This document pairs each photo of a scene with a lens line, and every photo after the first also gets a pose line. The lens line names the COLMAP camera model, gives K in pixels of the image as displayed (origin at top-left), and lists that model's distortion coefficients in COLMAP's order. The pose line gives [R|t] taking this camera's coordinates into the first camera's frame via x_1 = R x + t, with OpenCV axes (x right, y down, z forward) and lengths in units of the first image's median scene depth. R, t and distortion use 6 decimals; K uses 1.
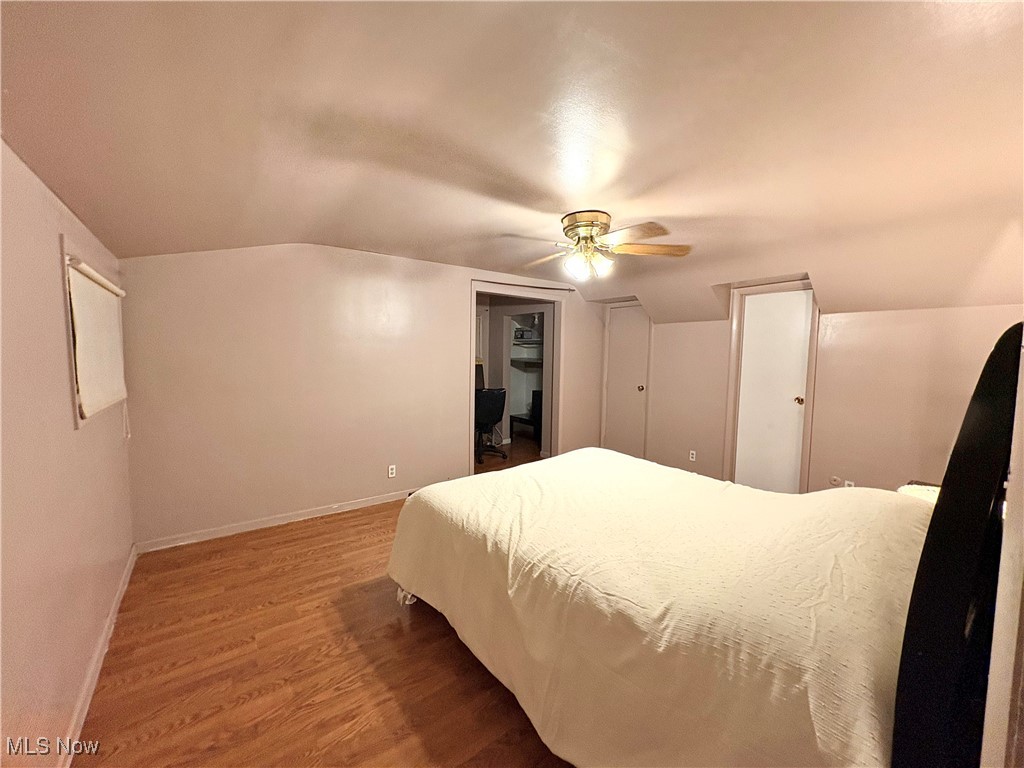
lens RADIAL K [[405.5, 0, 512.0], [0, 405.5, 384.0], [0, 0, 1]] dist [0.001238, 0.000389]
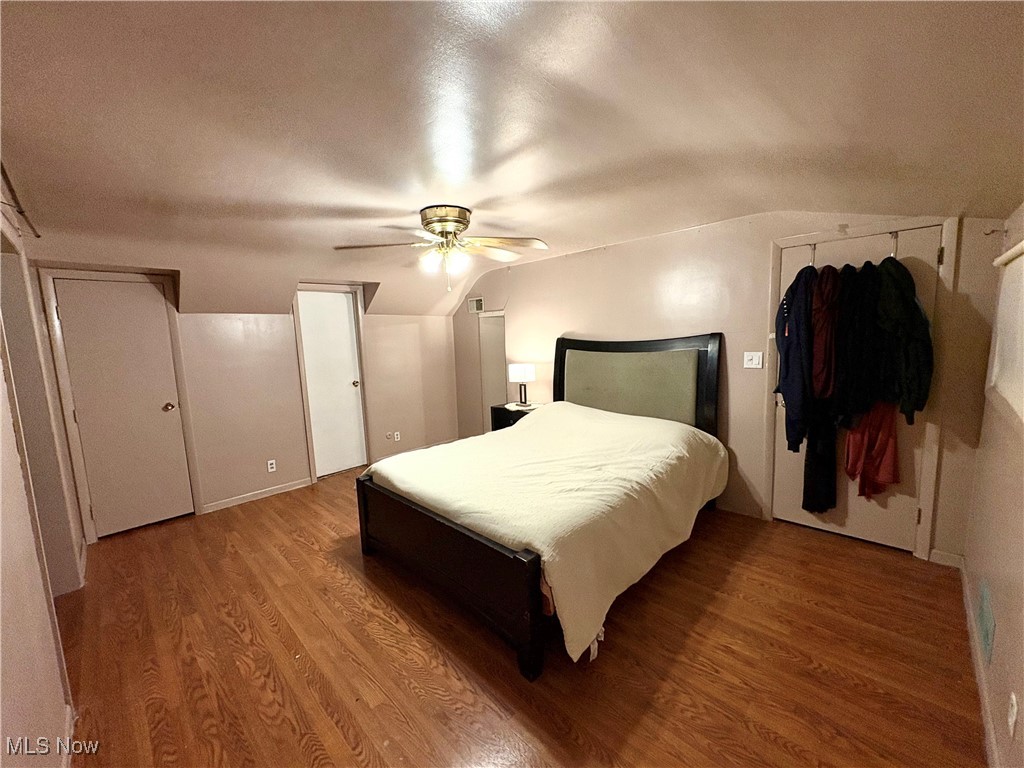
lens RADIAL K [[405.5, 0, 512.0], [0, 405.5, 384.0], [0, 0, 1]] dist [0.001238, 0.000389]
pose [[-0.139004, -0.128906, 0.981866, -1.247955], [0.107273, 0.983697, 0.144333, -0.187261], [-0.984465, 0.125390, -0.122910, 1.501224]]
